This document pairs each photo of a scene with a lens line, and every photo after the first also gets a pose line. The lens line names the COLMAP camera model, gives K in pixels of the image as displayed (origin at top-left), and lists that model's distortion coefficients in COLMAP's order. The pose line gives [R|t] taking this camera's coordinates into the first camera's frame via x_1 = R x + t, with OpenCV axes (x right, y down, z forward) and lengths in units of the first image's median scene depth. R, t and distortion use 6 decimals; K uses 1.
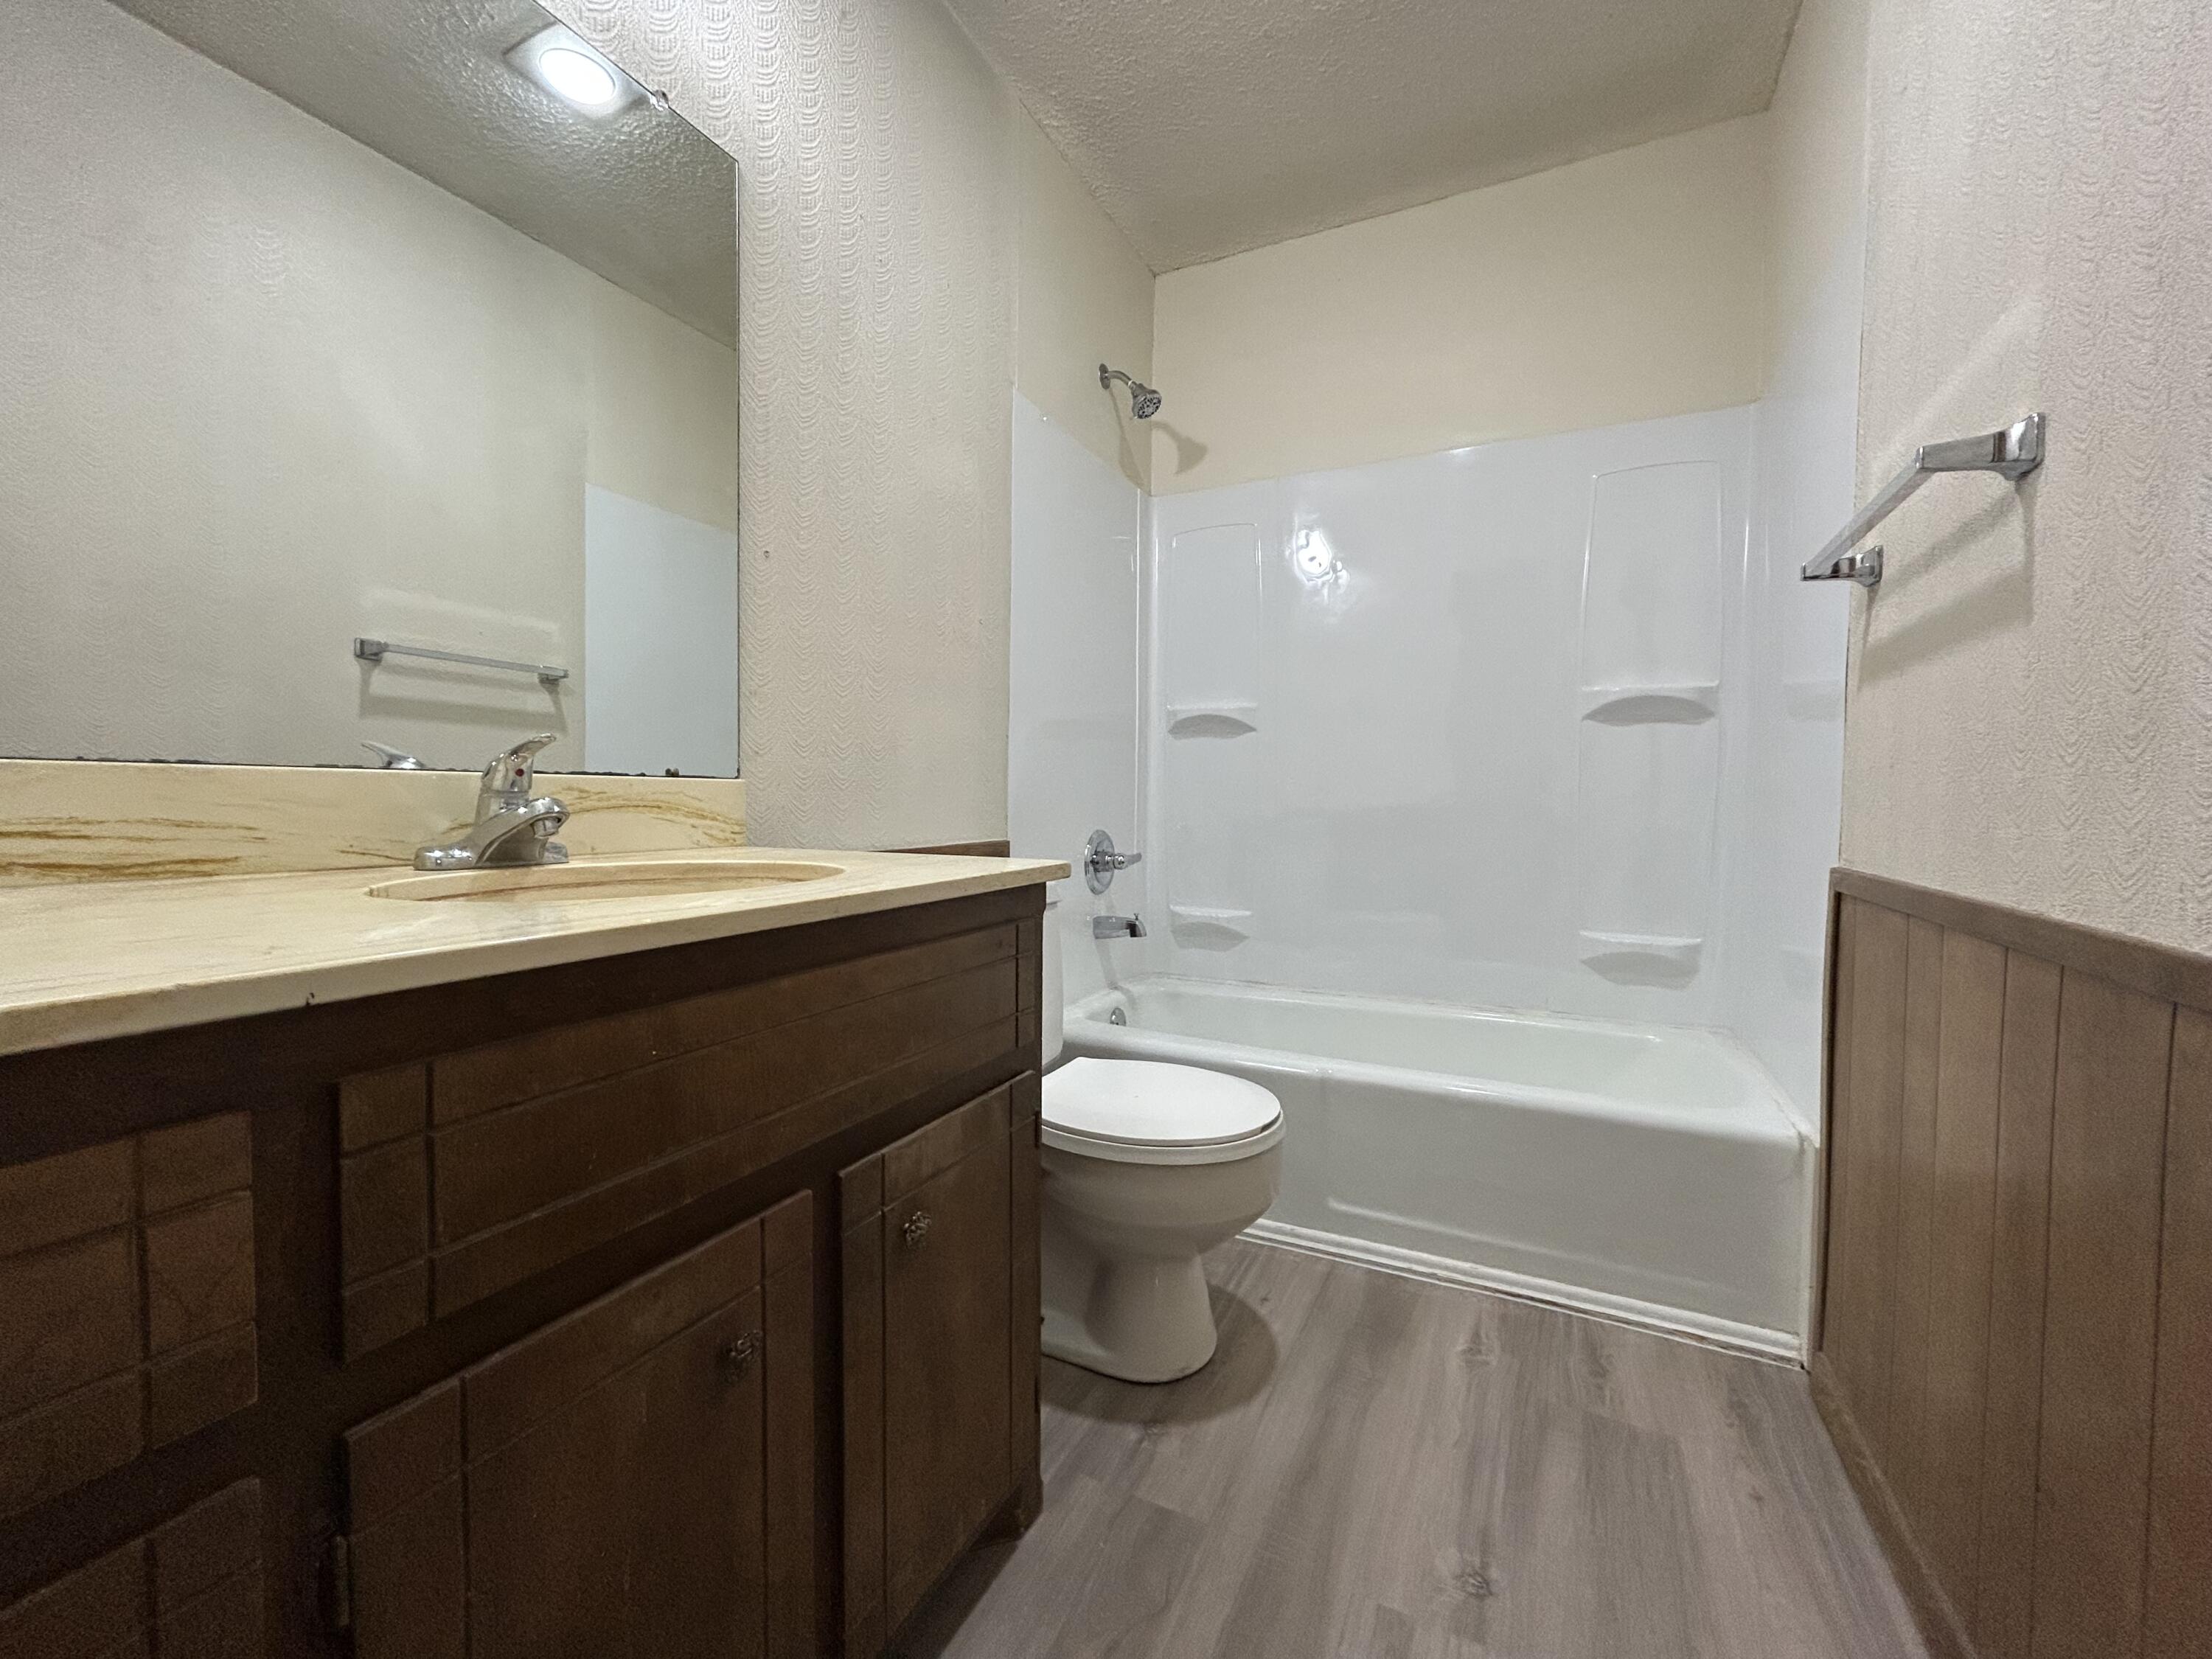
lens RADIAL K [[889.7, 0, 1110.2], [0, 889.7, 824.7], [0, 0, 1]] dist [-0.001540, -0.000687]
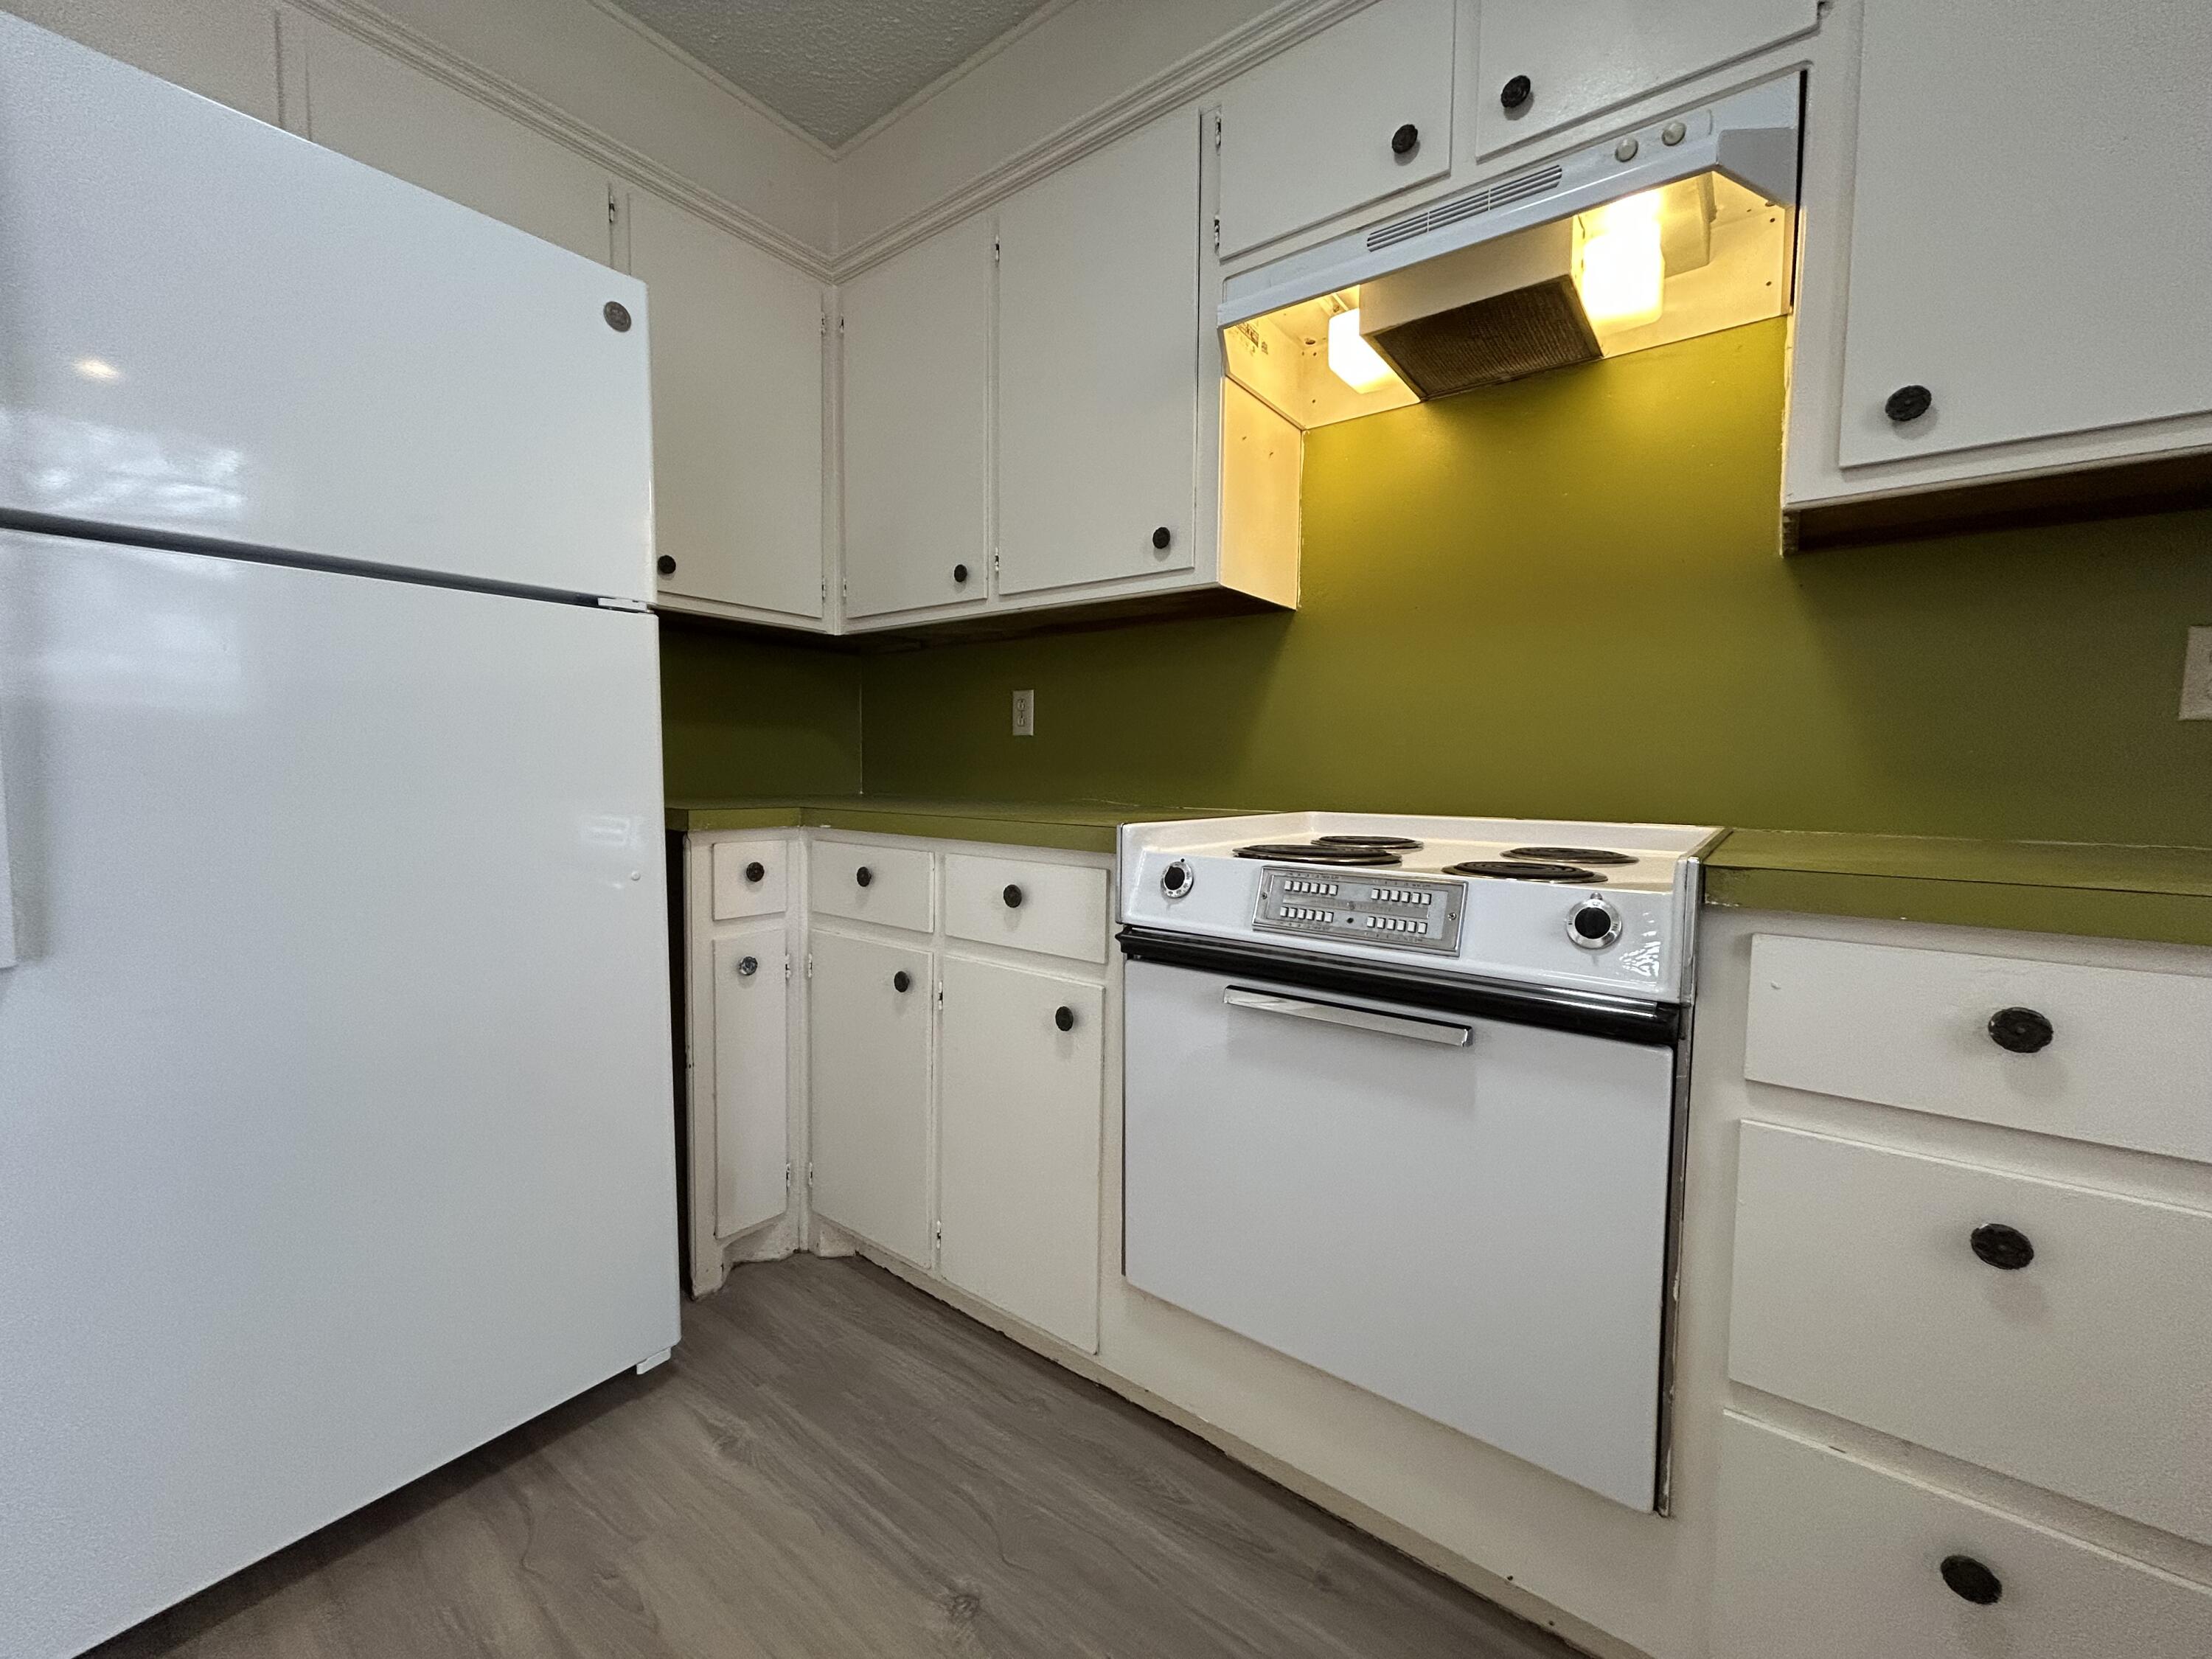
lens RADIAL K [[889.7, 0, 1095.7], [0, 889.7, 824.6], [0, 0, 1]] dist [-0.001540, -0.000687]
pose [[0.181470, -0.061985, 0.981441, -0.408178], [0.030229, 0.997892, 0.057435, -0.077744], [-0.982932, 0.019246, 0.182961, 0.519030]]
